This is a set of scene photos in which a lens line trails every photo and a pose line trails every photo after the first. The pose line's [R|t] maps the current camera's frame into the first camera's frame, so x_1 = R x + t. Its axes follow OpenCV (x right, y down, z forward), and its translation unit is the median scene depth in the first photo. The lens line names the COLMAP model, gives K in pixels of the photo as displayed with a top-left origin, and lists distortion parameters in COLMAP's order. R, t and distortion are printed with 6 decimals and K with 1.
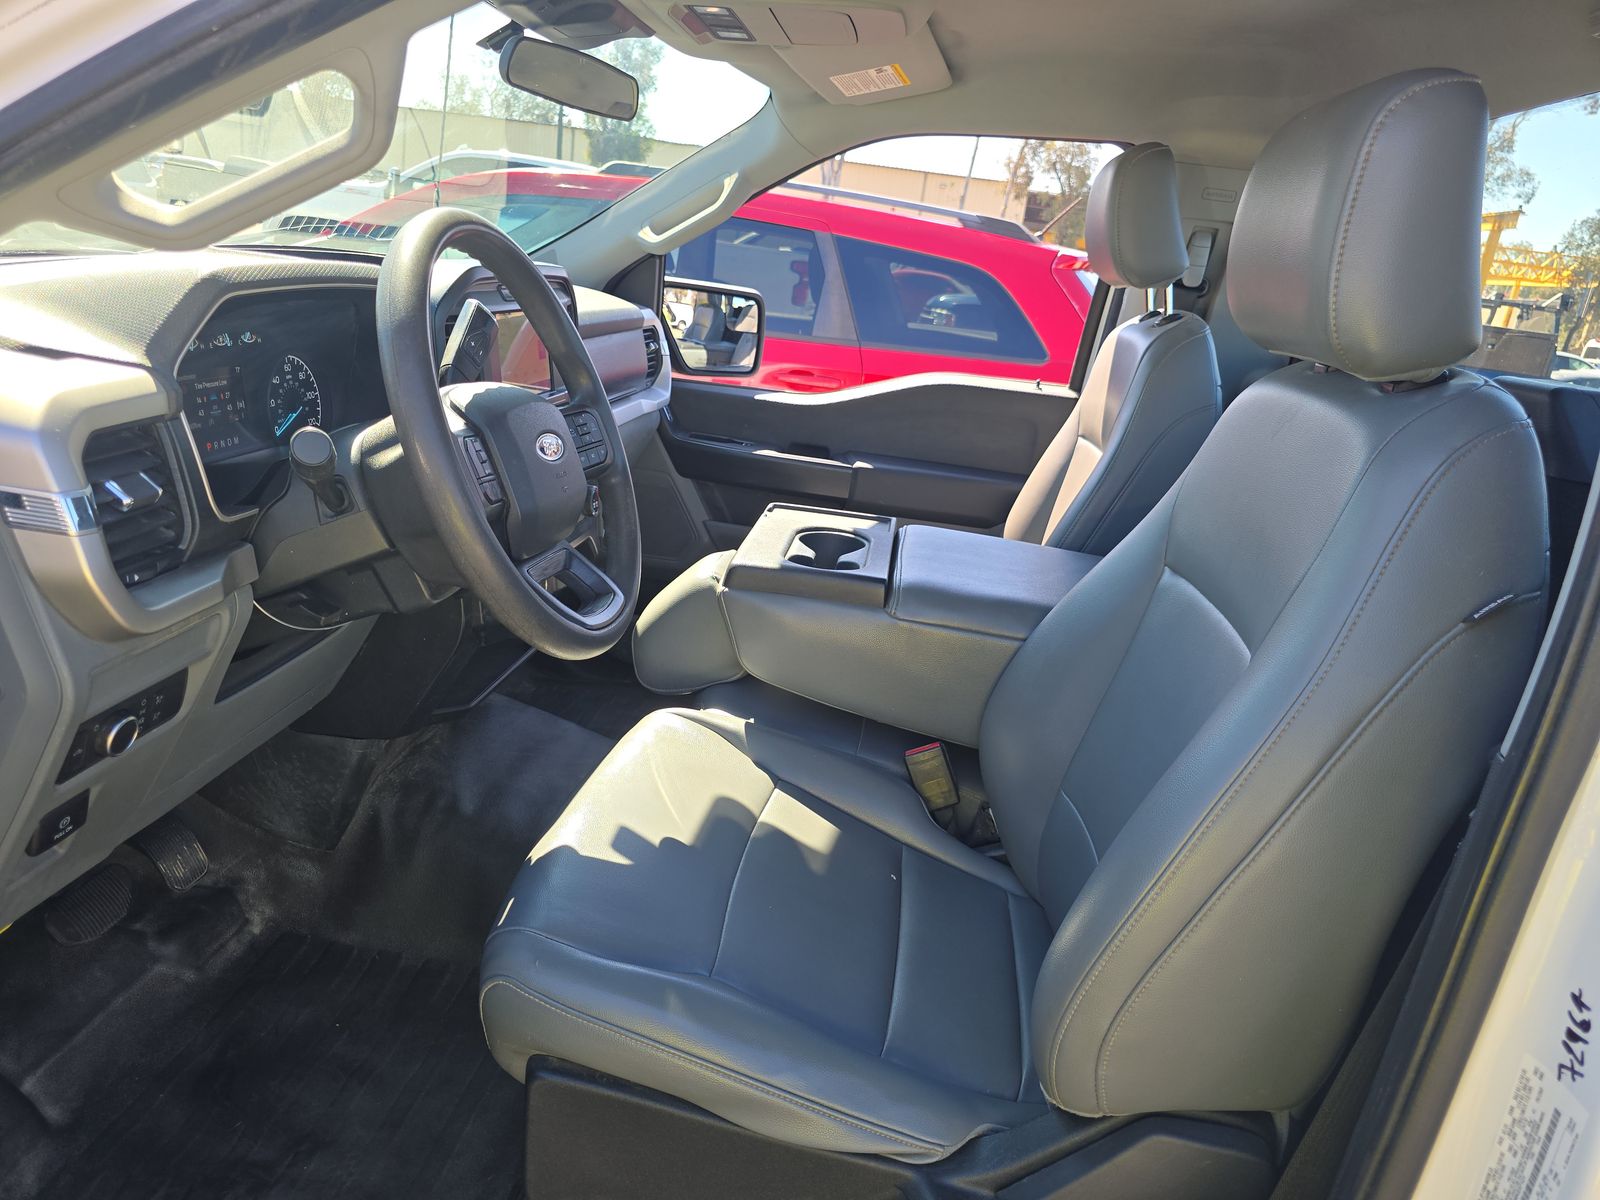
lens RADIAL K [[1093.2, 0, 804.6], [0, 1093.2, 578.8], [0, 0, 1]] dist [-0.005604, -0.009376]
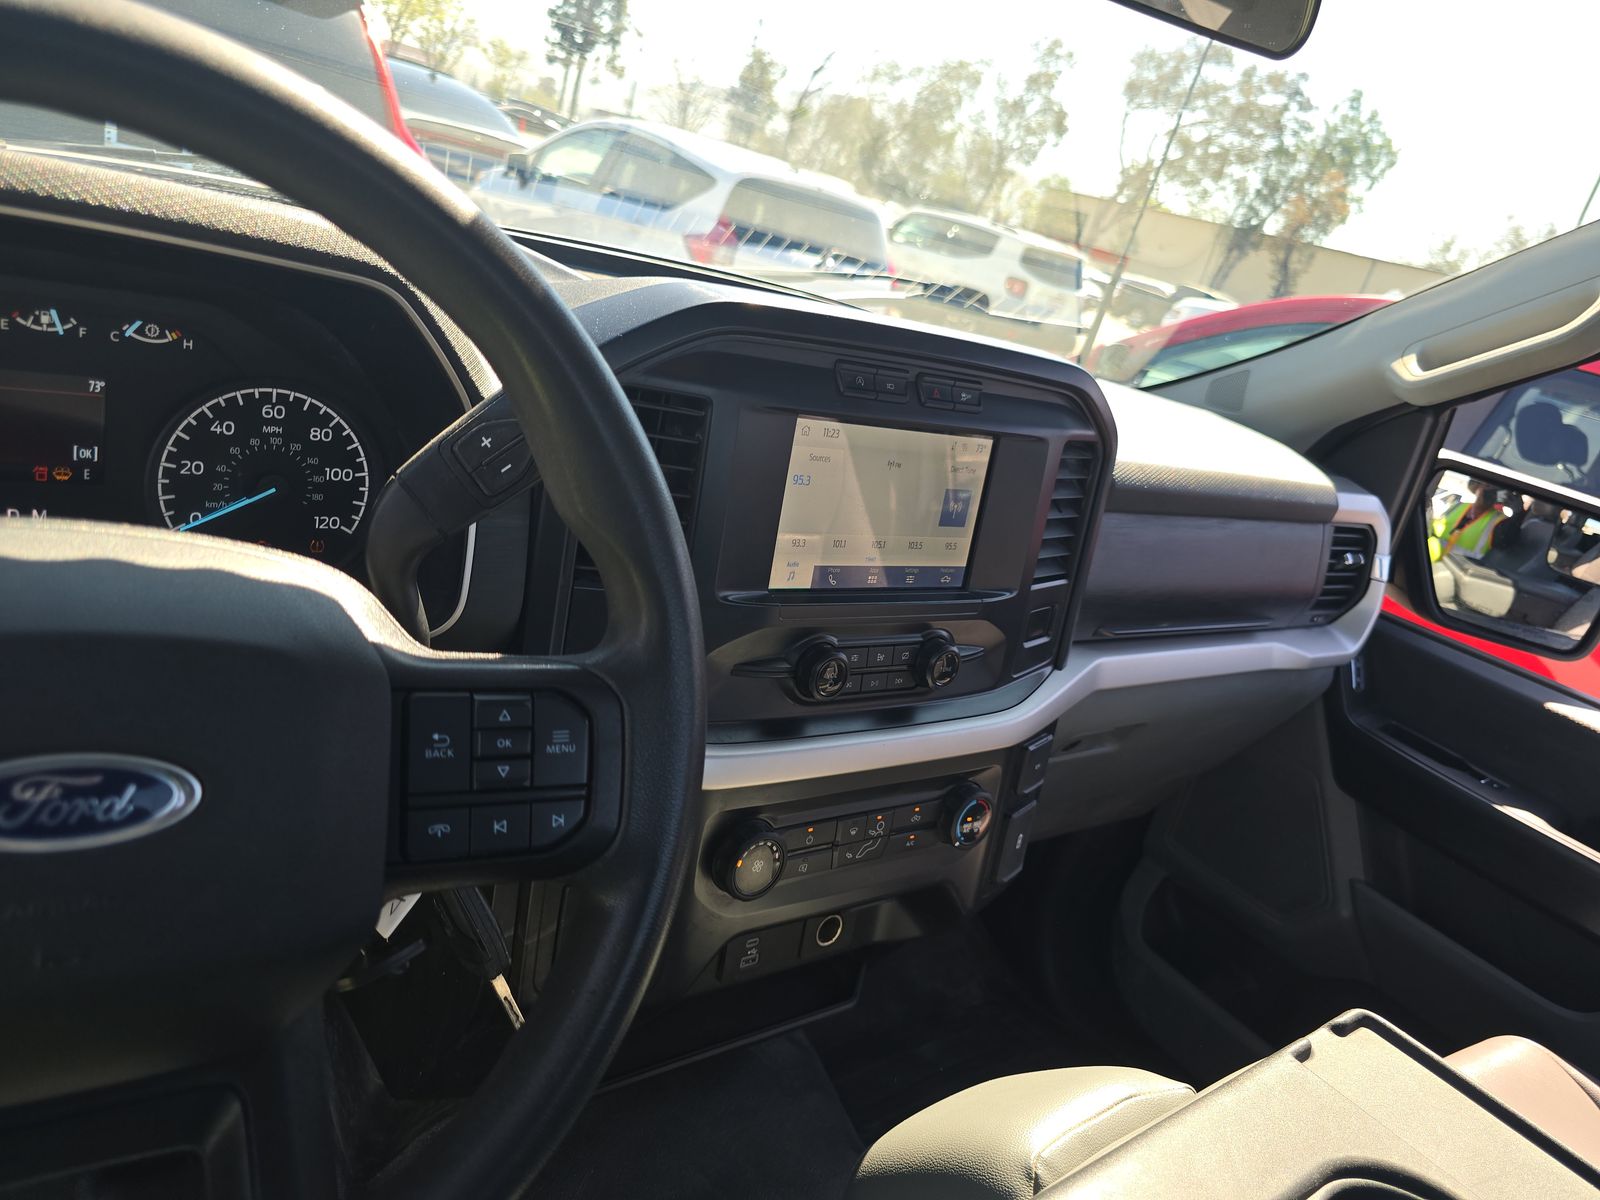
lens RADIAL K [[1083.3, 0, 796.6], [0, 1083.3, 588.8], [0, 0, 1]] dist [0.048556, -0.049239]
pose [[0.698257, 0.286608, -0.655967, 0.035211], [-0.356469, 0.933870, 0.028581, -0.118323], [0.620779, 0.213875, 0.754248, 0.422420]]
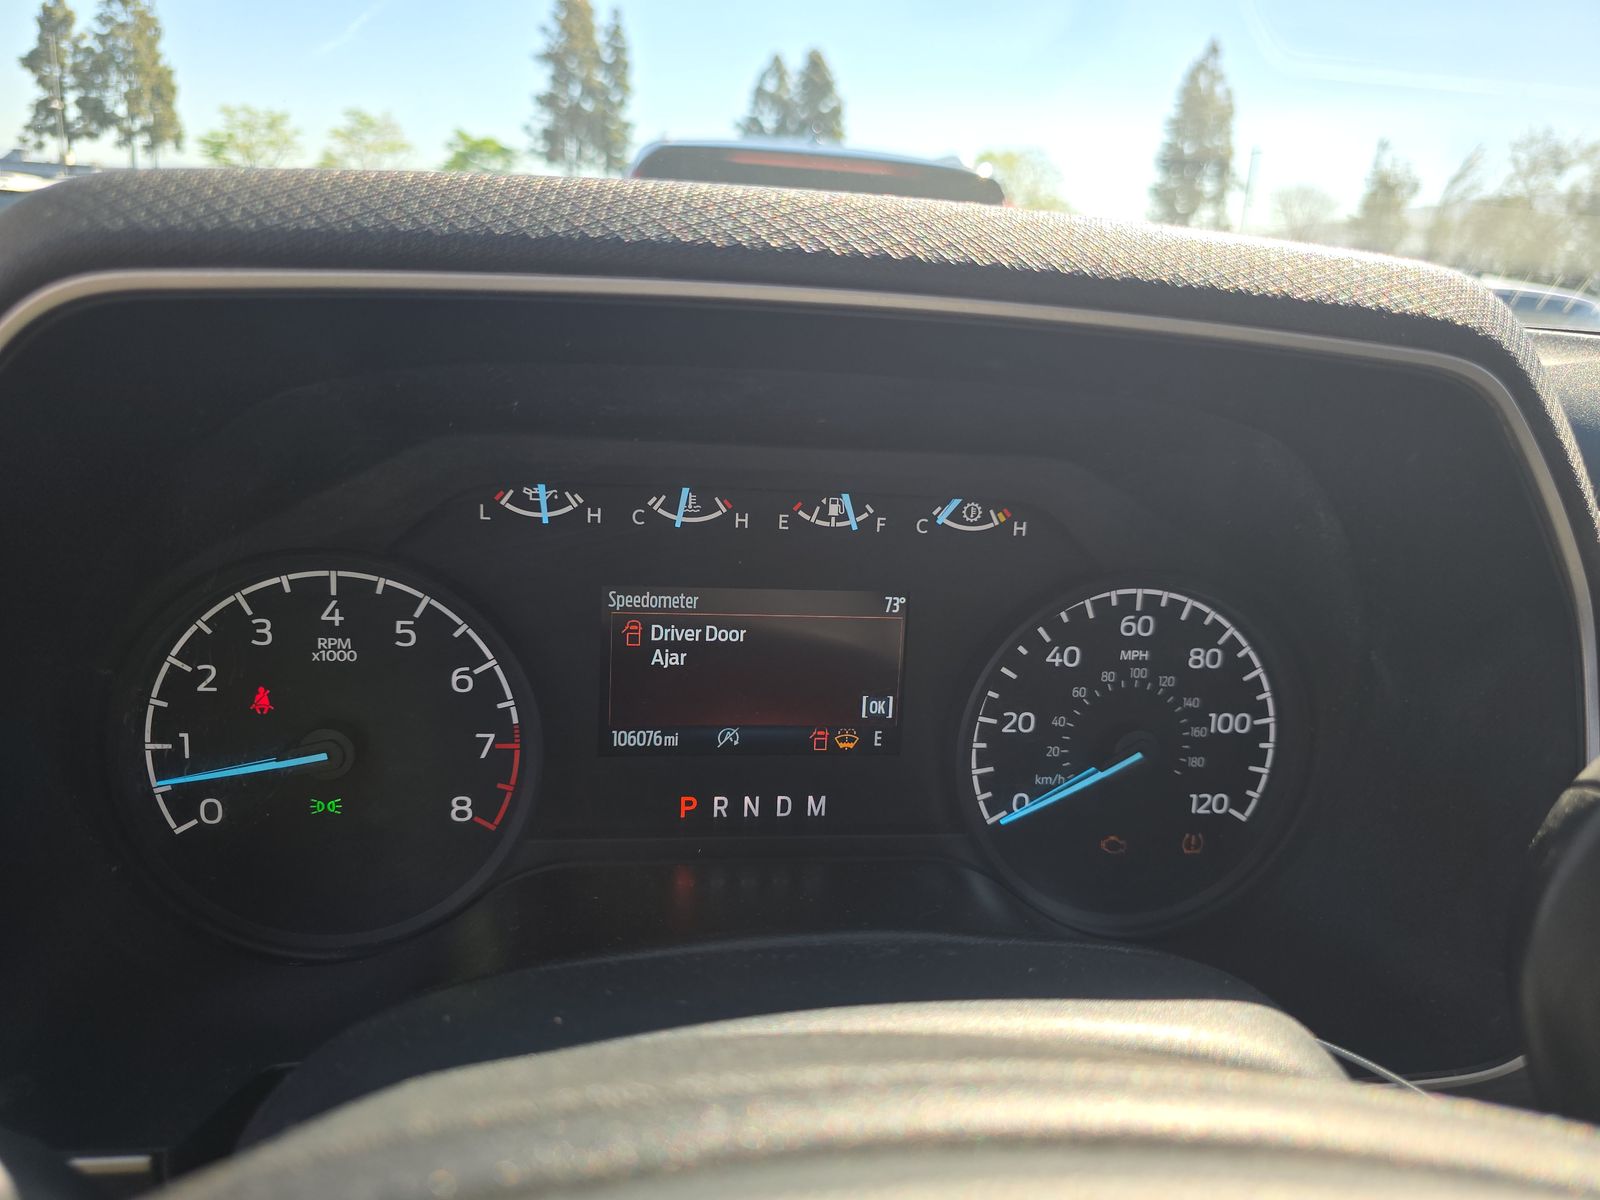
lens RADIAL K [[1093.2, 0, 804.6], [0, 1093.2, 578.8], [0, 0, 1]] dist [-0.005604, -0.009376]
pose [[0.261796, 0.144236, -0.954285, -0.108739], [-0.307281, 0.949772, 0.059256, -0.105950], [0.914900, 0.277720, 0.292967, 0.441962]]
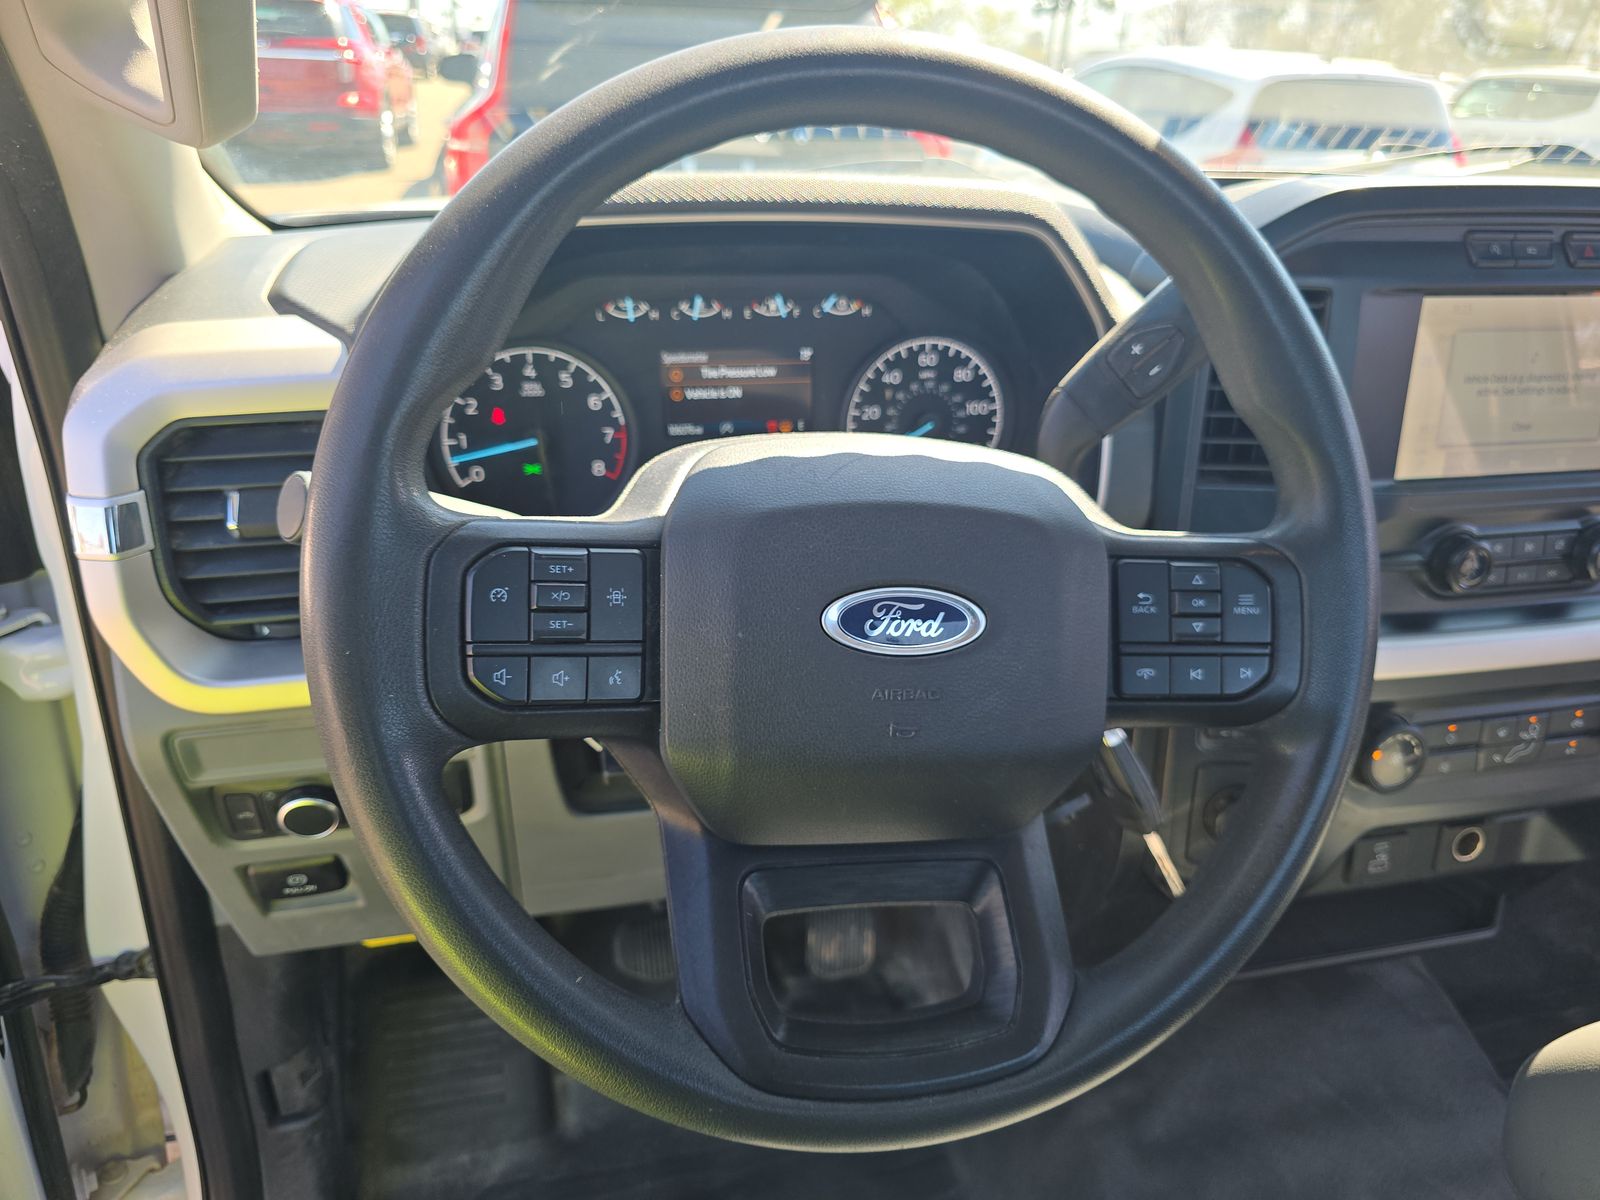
lens RADIAL K [[1083.3, 0, 796.6], [0, 1083.3, 588.8], [0, 0, 1]] dist [0.048556, -0.049239]
pose [[0.367256, 0.283377, -0.885901, 0.044809], [-0.256996, 0.946296, 0.196157, -0.093268], [0.893911, 0.155633, 0.420360, 0.375630]]
